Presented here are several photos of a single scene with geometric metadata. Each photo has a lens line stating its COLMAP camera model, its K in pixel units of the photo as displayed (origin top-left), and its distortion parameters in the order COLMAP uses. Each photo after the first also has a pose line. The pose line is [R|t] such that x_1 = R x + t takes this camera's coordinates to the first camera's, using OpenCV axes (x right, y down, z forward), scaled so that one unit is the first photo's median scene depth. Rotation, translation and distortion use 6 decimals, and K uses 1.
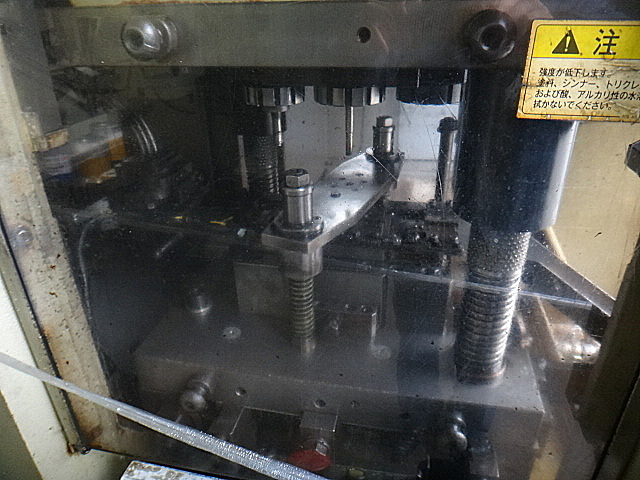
lens RADIAL K [[451.3, 0, 319.3], [0, 451.3, 243.5], [0, 0, 1]] dist [-0.036888, 0.000926]
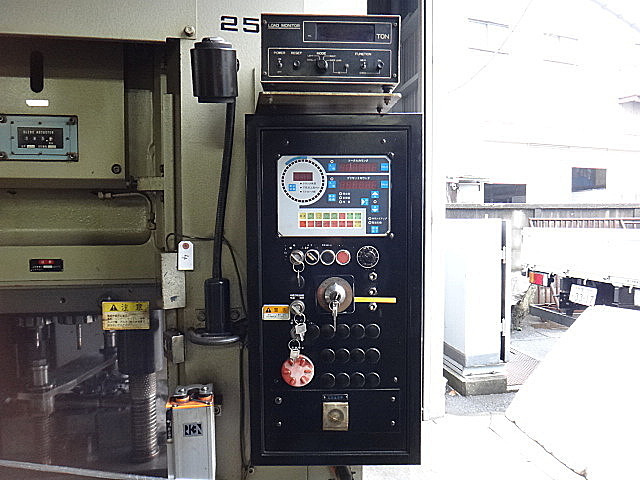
lens RADIAL K [[451.3, 0, 319.3], [0, 451.3, 243.5], [0, 0, 1]] dist [-0.036888, 0.000926]
pose [[0.923113, -0.000679, 0.384529, 0.337854], [0.161479, 0.908235, -0.386048, 0.337325], [-0.348981, 0.418459, 0.838513, -1.304330]]
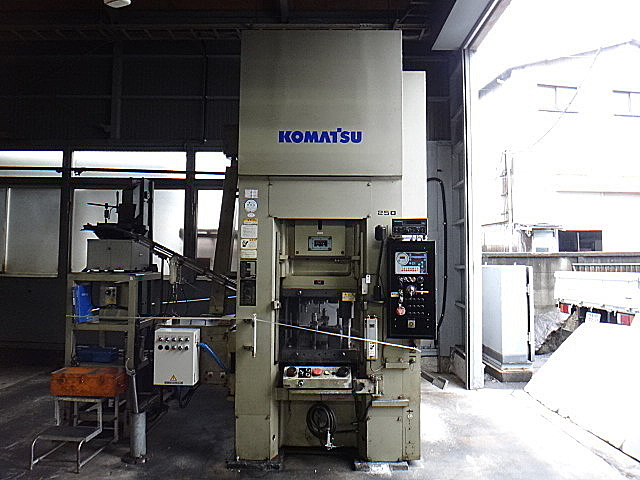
lens RADIAL K [[451.3, 0, 319.3], [0, 451.3, 243.5], [0, 0, 1]] dist [-0.036888, 0.000926]
pose [[0.977765, 0.032914, 0.207103, -1.405790], [0.074710, 0.868126, -0.490688, 2.165126], [-0.195943, 0.495251, 0.846365, -4.948259]]
